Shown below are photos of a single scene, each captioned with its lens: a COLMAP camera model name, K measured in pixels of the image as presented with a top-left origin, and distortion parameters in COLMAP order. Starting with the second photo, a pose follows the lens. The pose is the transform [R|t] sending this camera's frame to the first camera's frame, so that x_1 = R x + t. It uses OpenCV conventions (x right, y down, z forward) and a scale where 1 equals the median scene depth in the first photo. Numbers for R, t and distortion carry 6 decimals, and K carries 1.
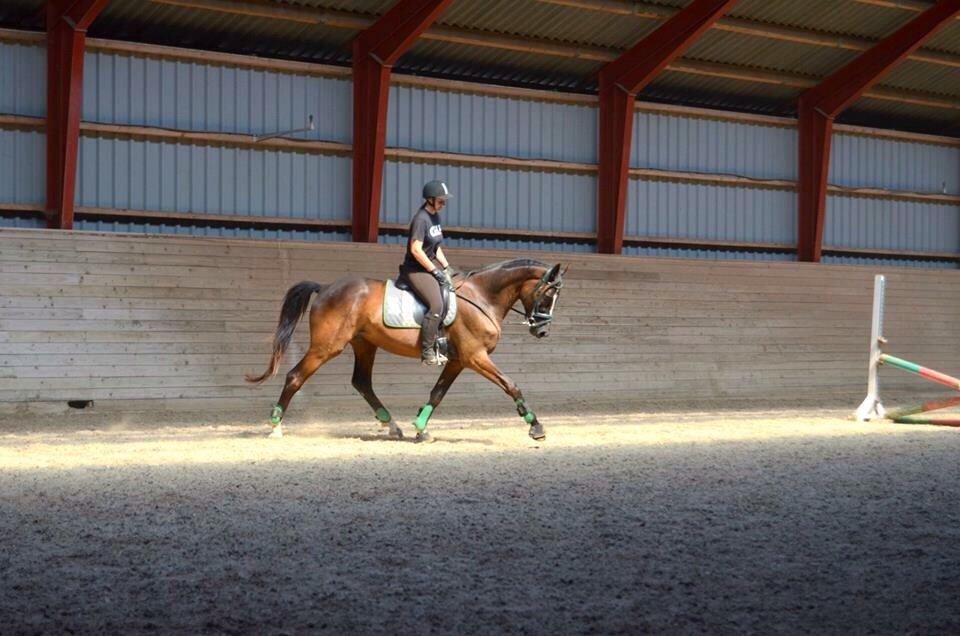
lens RADIAL K [[2112.0, 0, 480.0], [0, 2112.0, 318.0], [0, 0, 1]] dist [-0.059949, 0.108771]
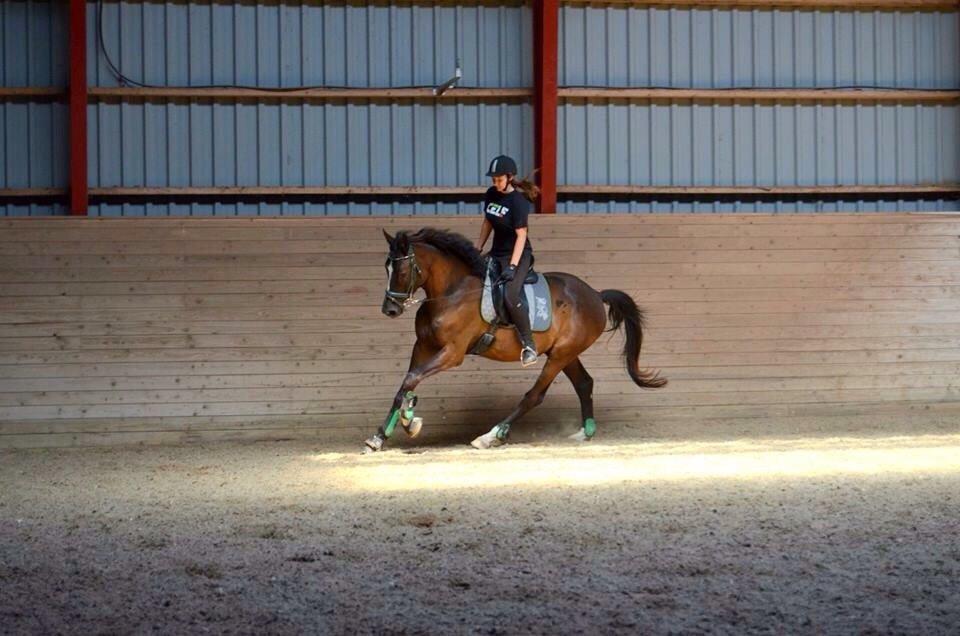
lens RADIAL K [[2112.0, 0, 480.0], [0, 2112.0, 318.0], [0, 0, 1]] dist [-0.059949, 0.108771]
pose [[0.815220, -0.018462, -0.578857, 0.370530], [0.020742, 0.999781, -0.002675, 0.004469], [0.578779, -0.009826, 0.815425, 0.347147]]
